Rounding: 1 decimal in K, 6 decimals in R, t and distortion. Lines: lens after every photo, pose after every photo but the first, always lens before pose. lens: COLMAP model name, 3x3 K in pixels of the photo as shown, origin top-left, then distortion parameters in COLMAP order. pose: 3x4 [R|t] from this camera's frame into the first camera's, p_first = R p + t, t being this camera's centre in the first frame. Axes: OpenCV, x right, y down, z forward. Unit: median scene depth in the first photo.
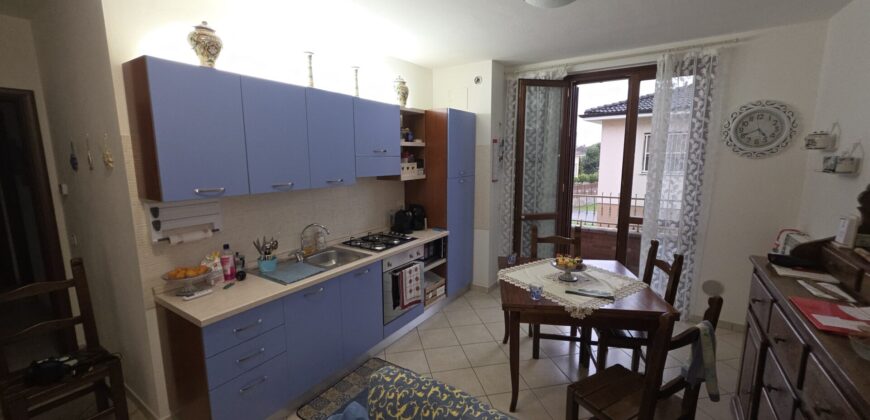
lens RADIAL K [[346.8, 0, 435.5], [0, 346.8, 207.1], [0, 0, 1]] dist [0.002147, 0.000502]
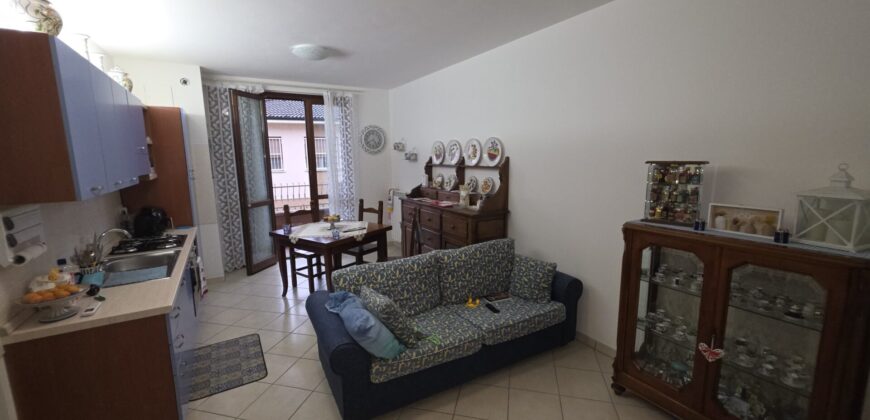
lens RADIAL K [[346.8, 0, 437.3], [0, 346.8, 207.8], [0, 0, 1]] dist [0.002147, 0.000502]
pose [[0.418031, -0.141105, 0.897407, -0.701323], [0.145293, 0.985531, 0.087280, 0.032708], [-0.896739, 0.093902, 0.432484, -0.119767]]
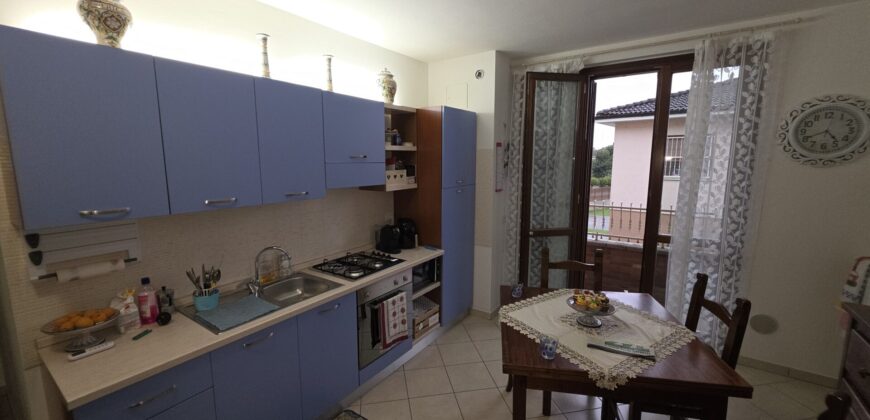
lens RADIAL K [[346.8, 0, 435.6], [0, 346.8, 206.4], [0, 0, 1]] dist [0.002147, 0.000502]
pose [[0.999737, 0.006130, -0.022109, 0.043991], [-0.006338, 0.999936, -0.009344, -0.035967], [0.022050, 0.009482, 0.999712, 0.175010]]
